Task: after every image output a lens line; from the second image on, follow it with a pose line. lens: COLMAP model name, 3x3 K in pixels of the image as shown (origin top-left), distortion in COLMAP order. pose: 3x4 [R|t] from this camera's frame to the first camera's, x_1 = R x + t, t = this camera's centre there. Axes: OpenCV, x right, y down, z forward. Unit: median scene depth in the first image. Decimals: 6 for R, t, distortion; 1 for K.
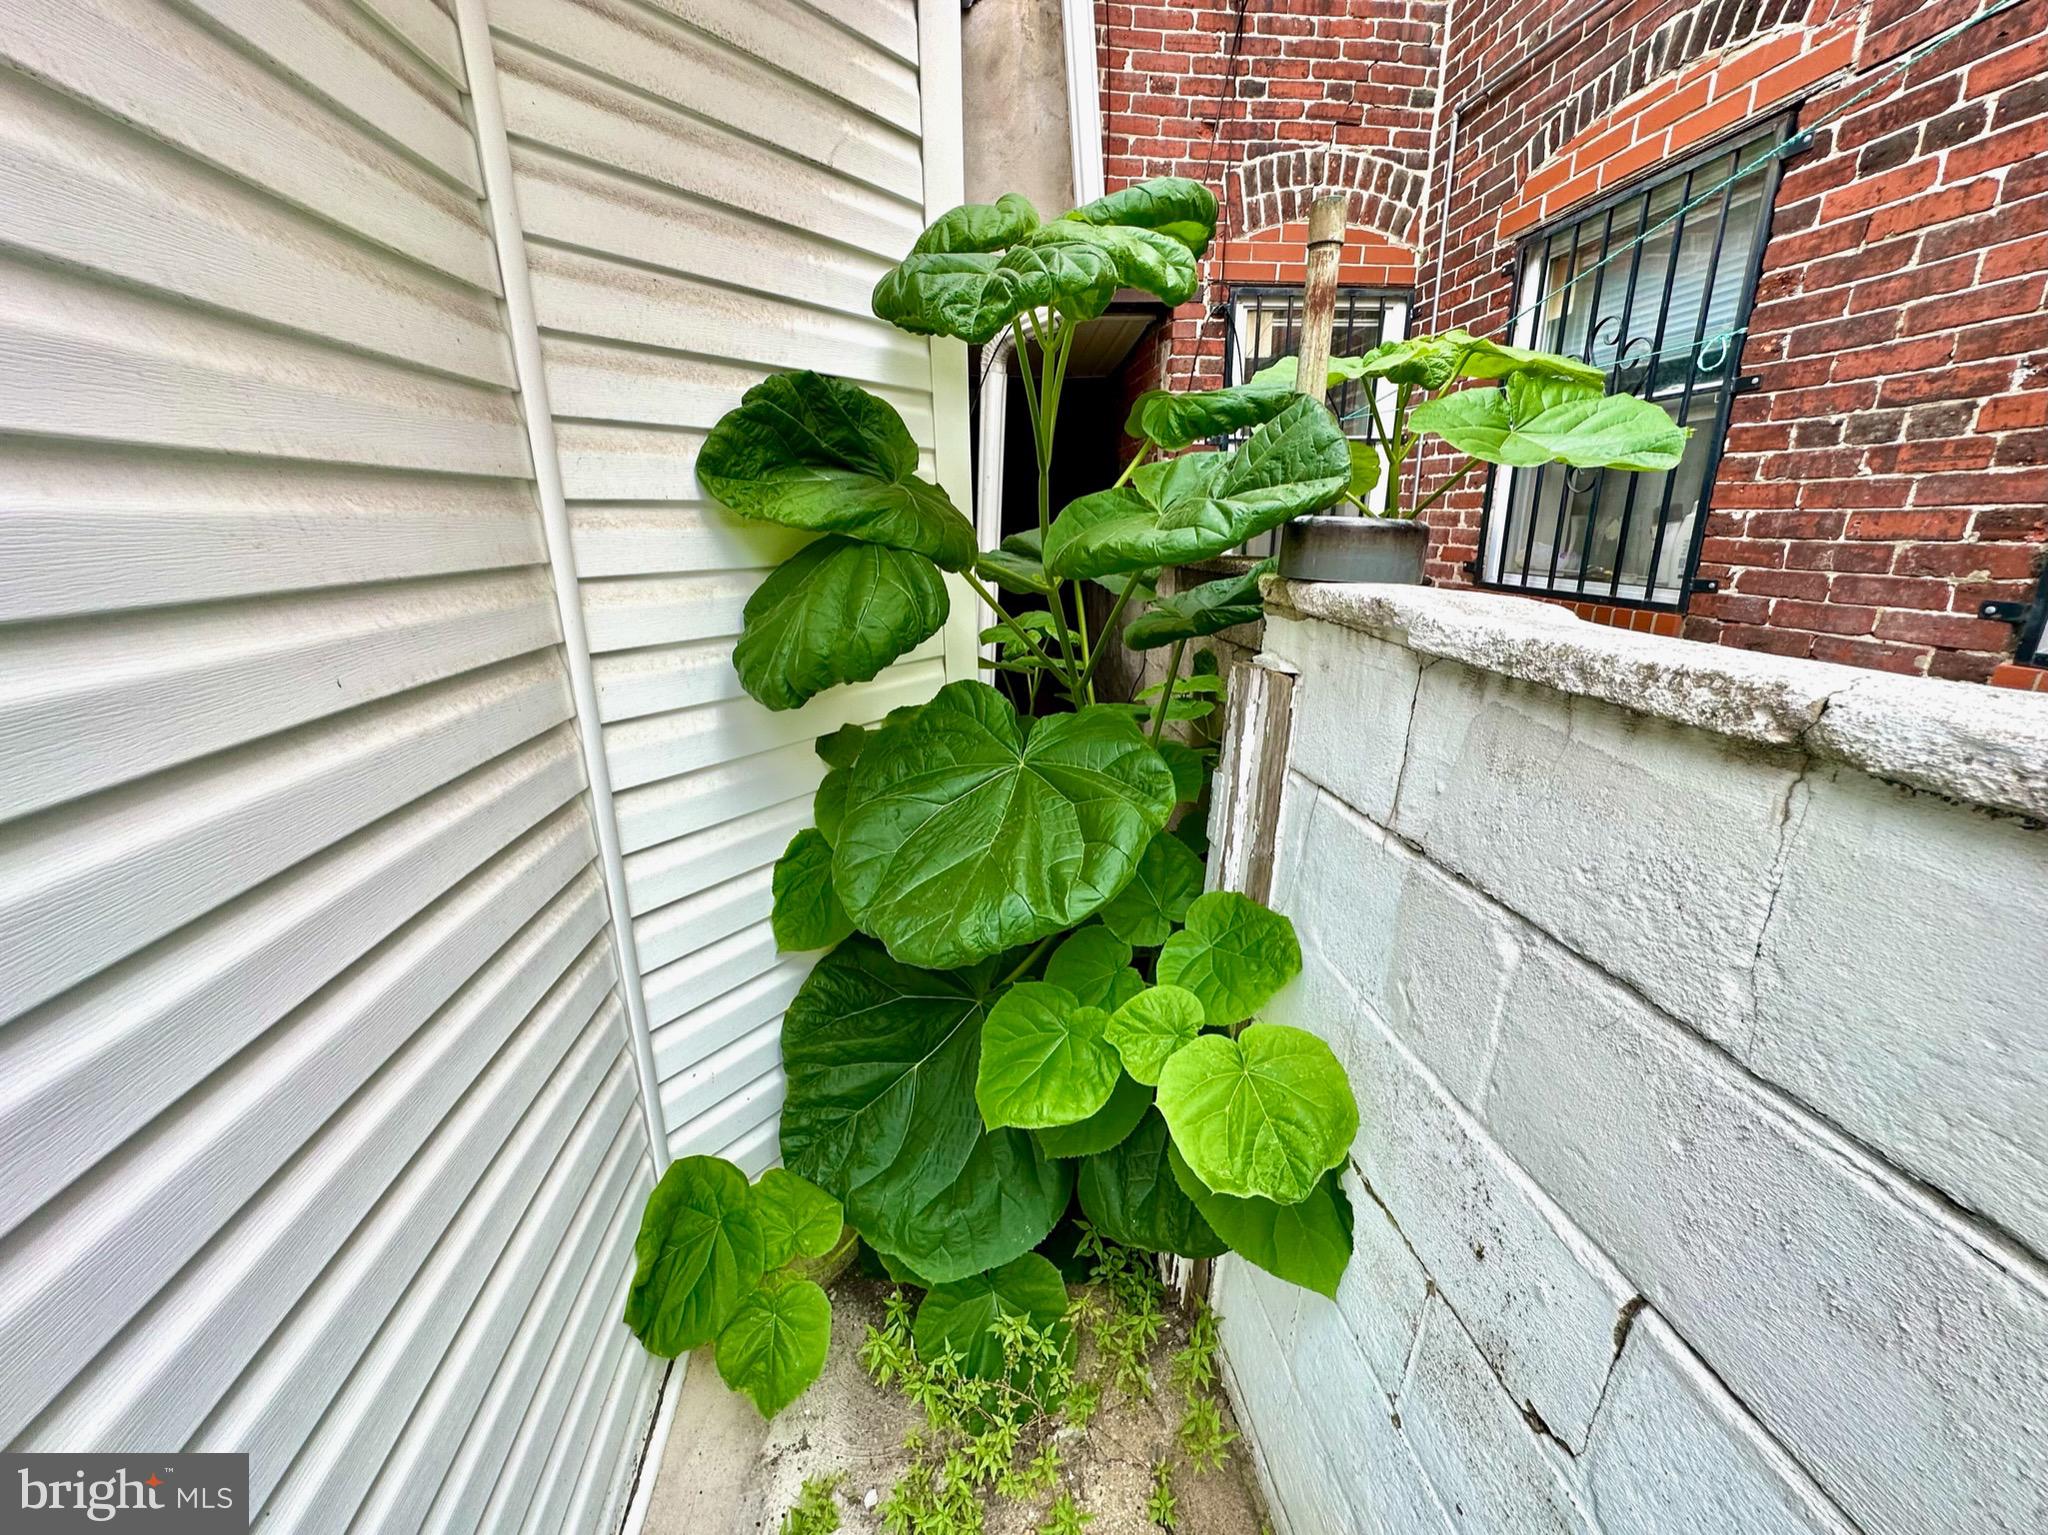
lens RADIAL K [[812.8, 0, 1026.8], [0, 812.8, 768.0], [0, 0, 1]] dist [-0.002691, 0.000173]
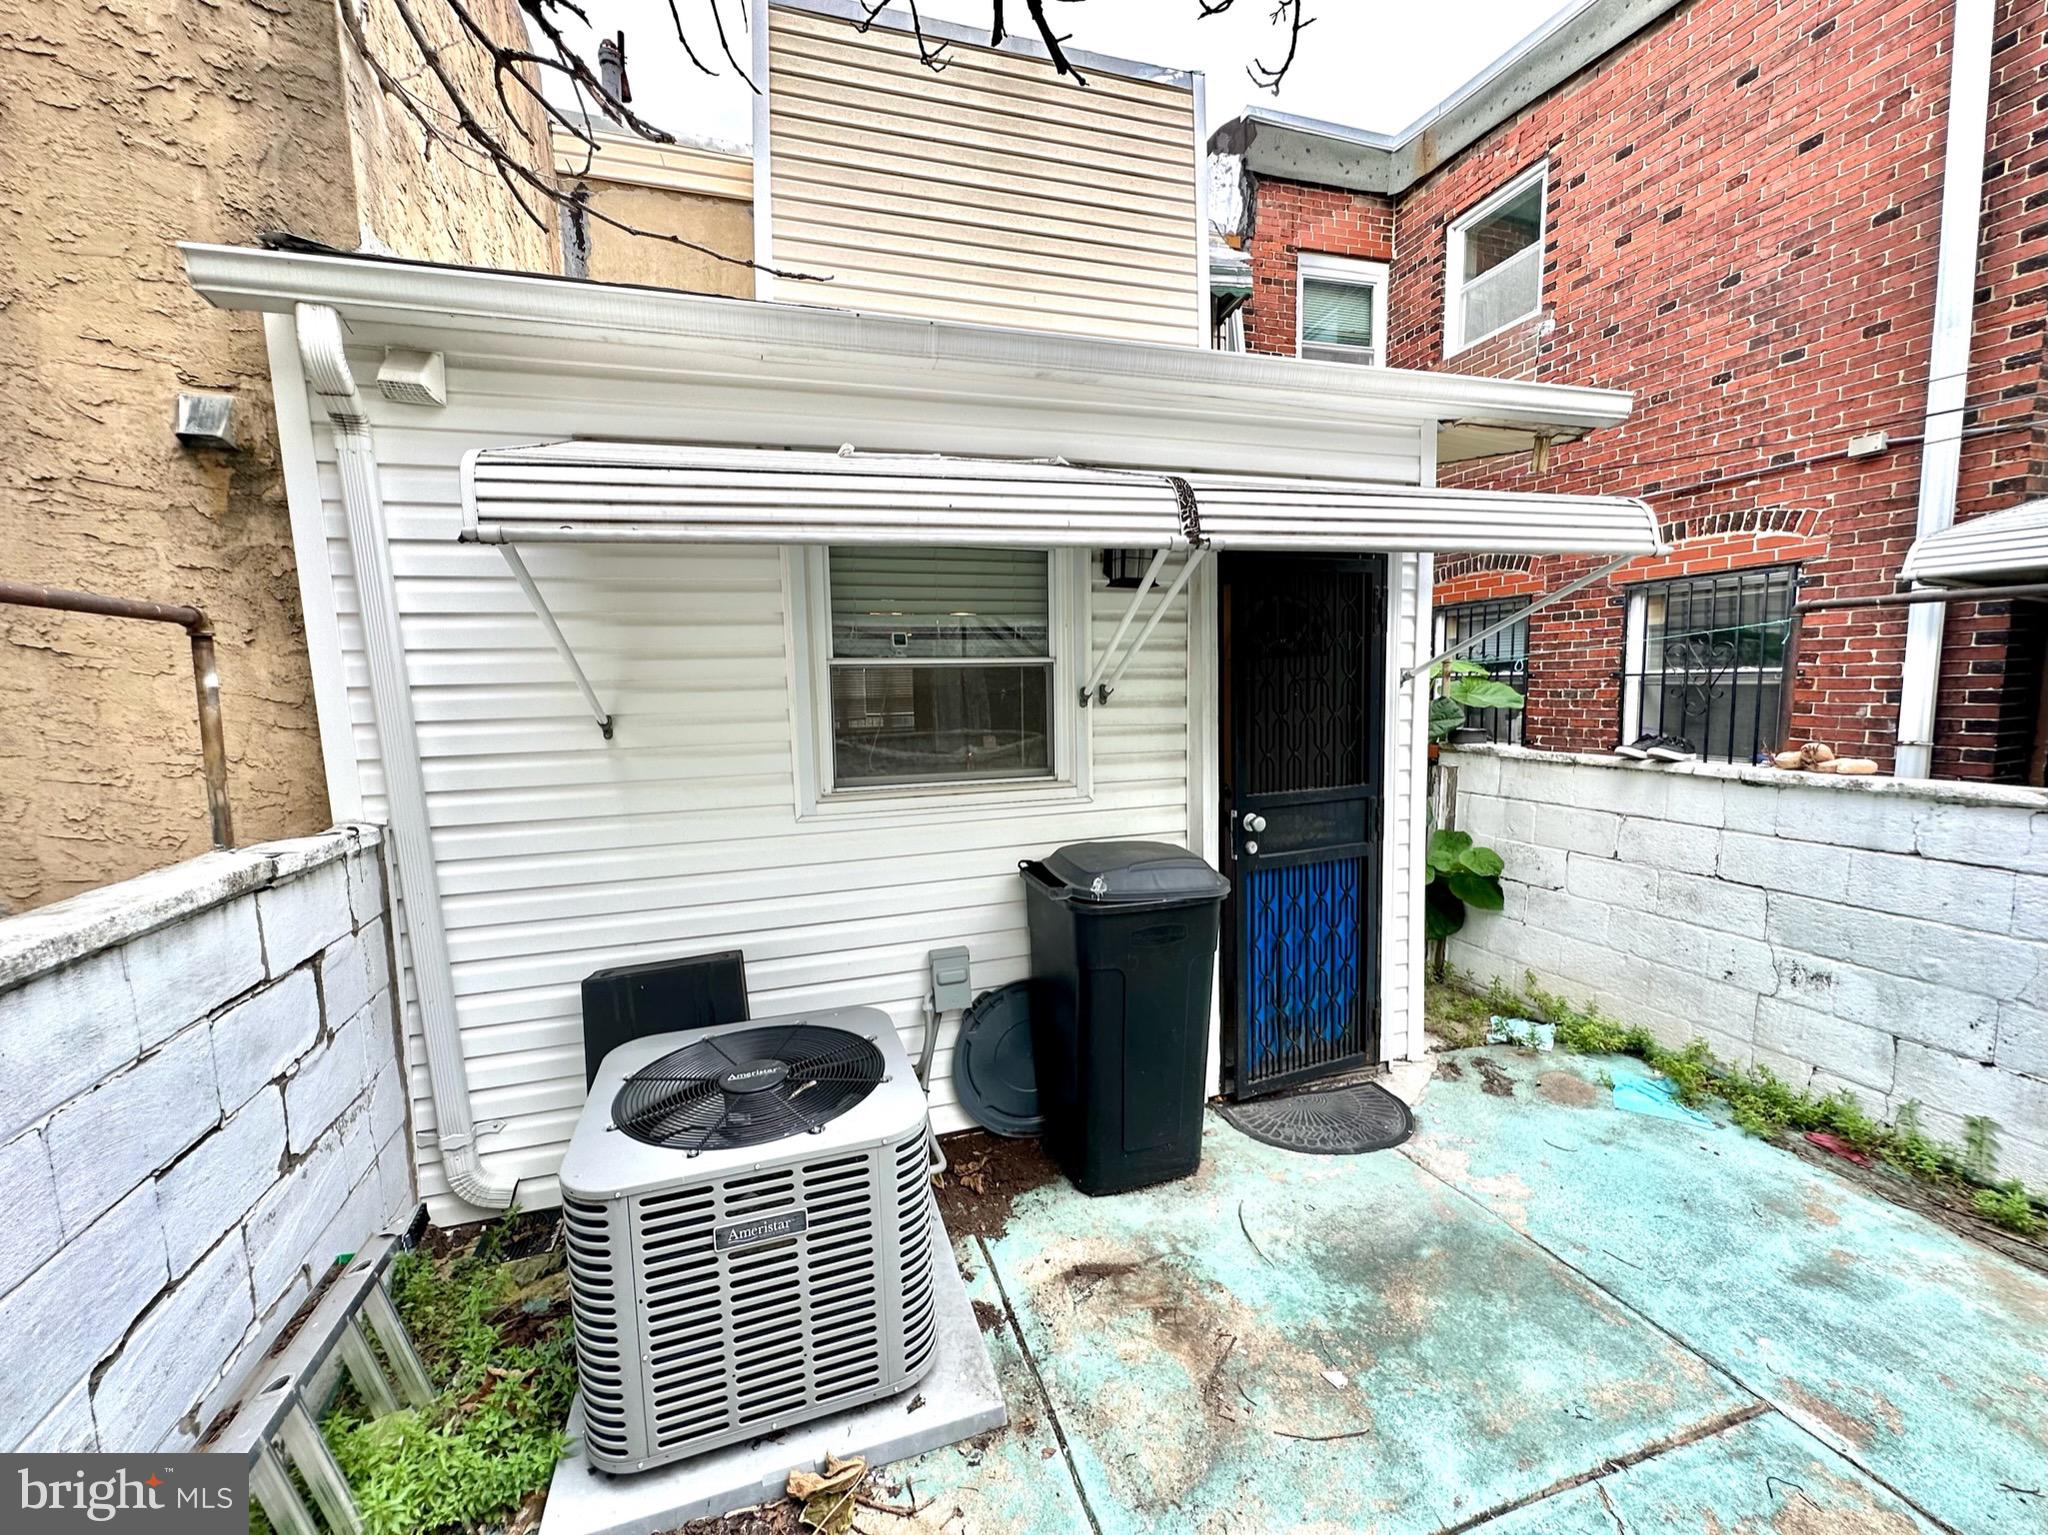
lens RADIAL K [[812.8, 0, 1027.4], [0, 812.8, 768.9], [0, 0, 1]] dist [-0.002691, 0.000173]
pose [[0.981284, -0.026636, 0.190718, -1.782513], [0.063996, 0.979205, -0.192517, 0.376548], [-0.181624, 0.201119, 0.962582, -1.737179]]
